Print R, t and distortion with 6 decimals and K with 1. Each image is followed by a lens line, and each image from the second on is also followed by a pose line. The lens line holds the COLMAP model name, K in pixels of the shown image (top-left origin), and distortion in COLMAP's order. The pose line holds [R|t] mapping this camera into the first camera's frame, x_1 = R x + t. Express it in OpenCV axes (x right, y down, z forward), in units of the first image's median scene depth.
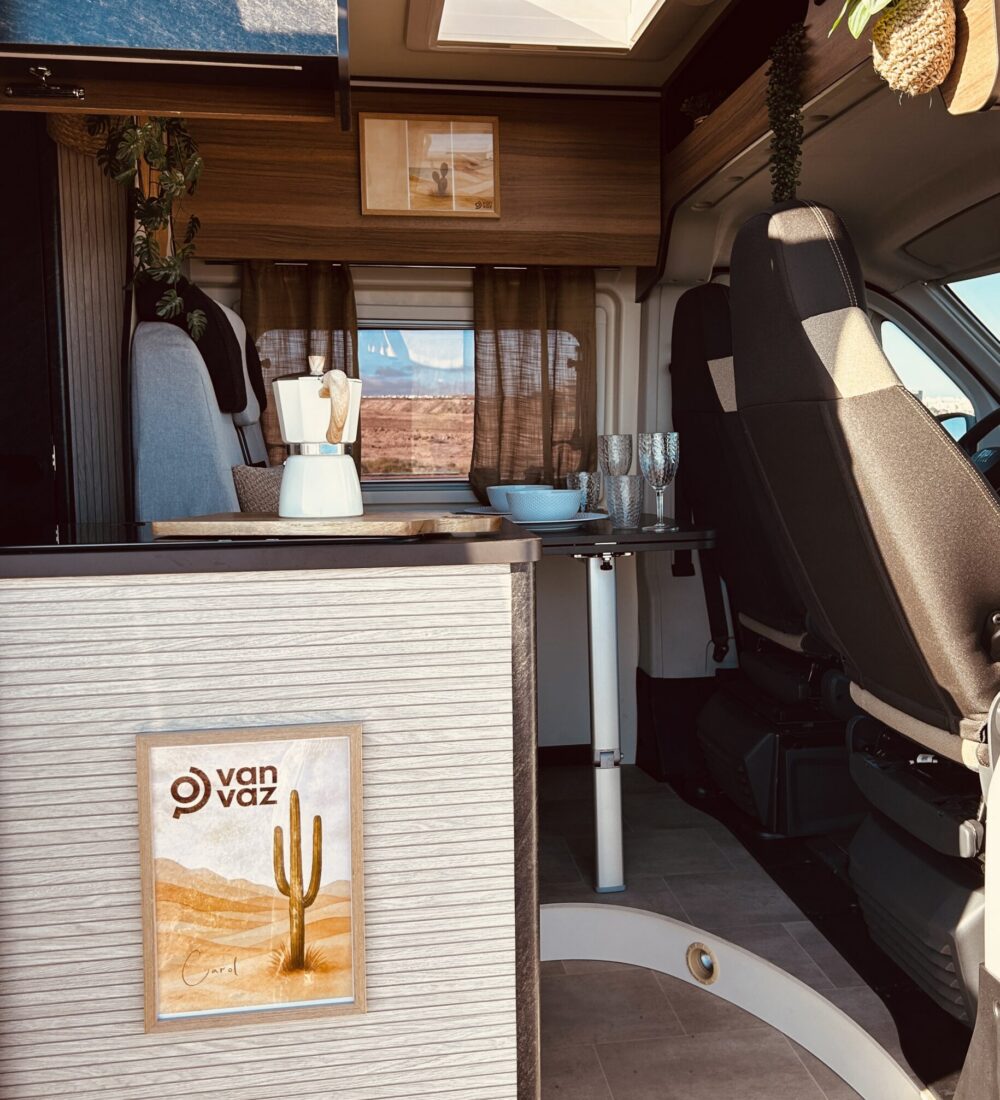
lens RADIAL K [[1105.1, 0, 502.7], [0, 1105.1, 549.2], [0, 0, 1]] dist [0.013970, 0.000000]
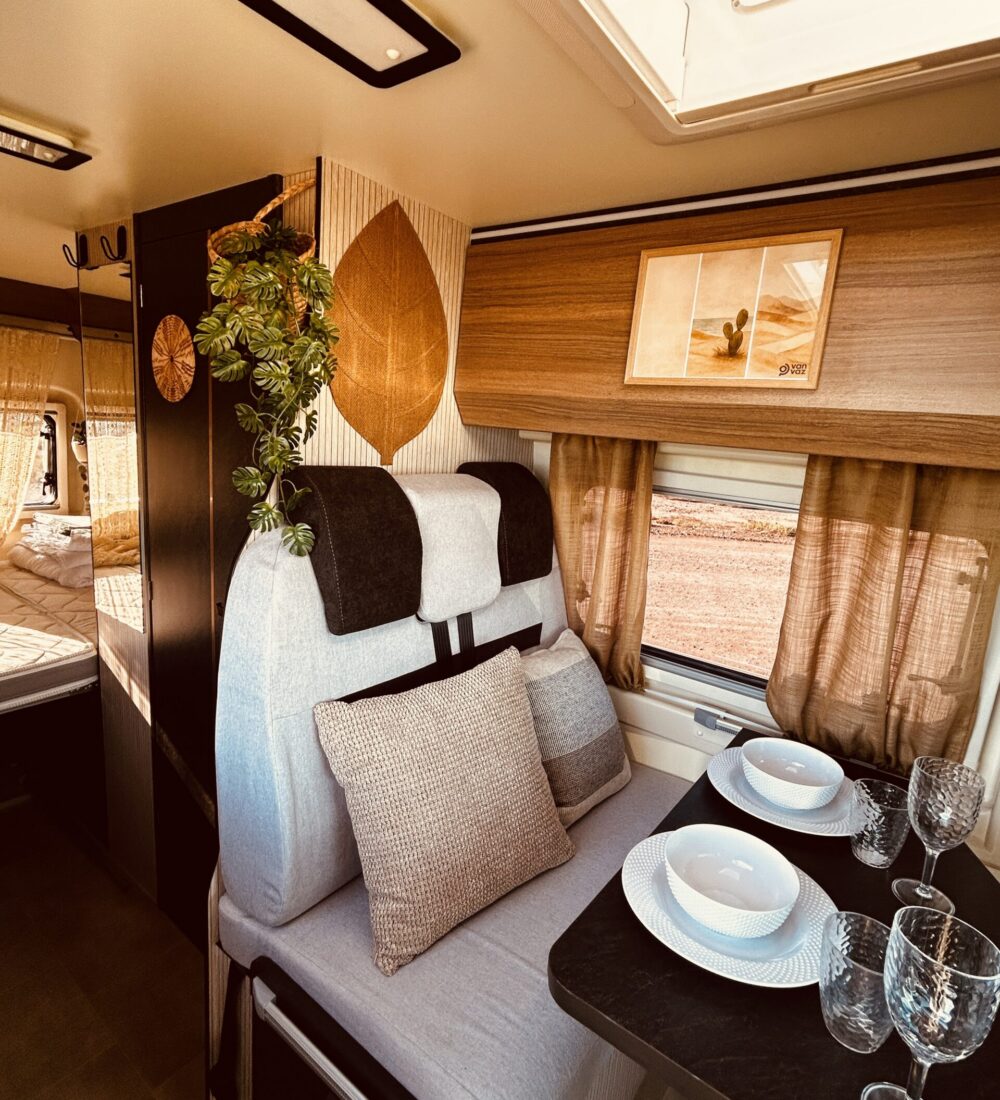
lens RADIAL K [[611.4, 0, 502.4], [0, 611.4, 550.1], [0, 0, 1]] dist [-0.001497, 0.000757]
pose [[0.721622, 0.193036, -0.664830, 0.123067], [-0.149923, 0.981124, 0.122144, -0.223514], [0.675858, 0.011532, 0.736941, 0.612575]]
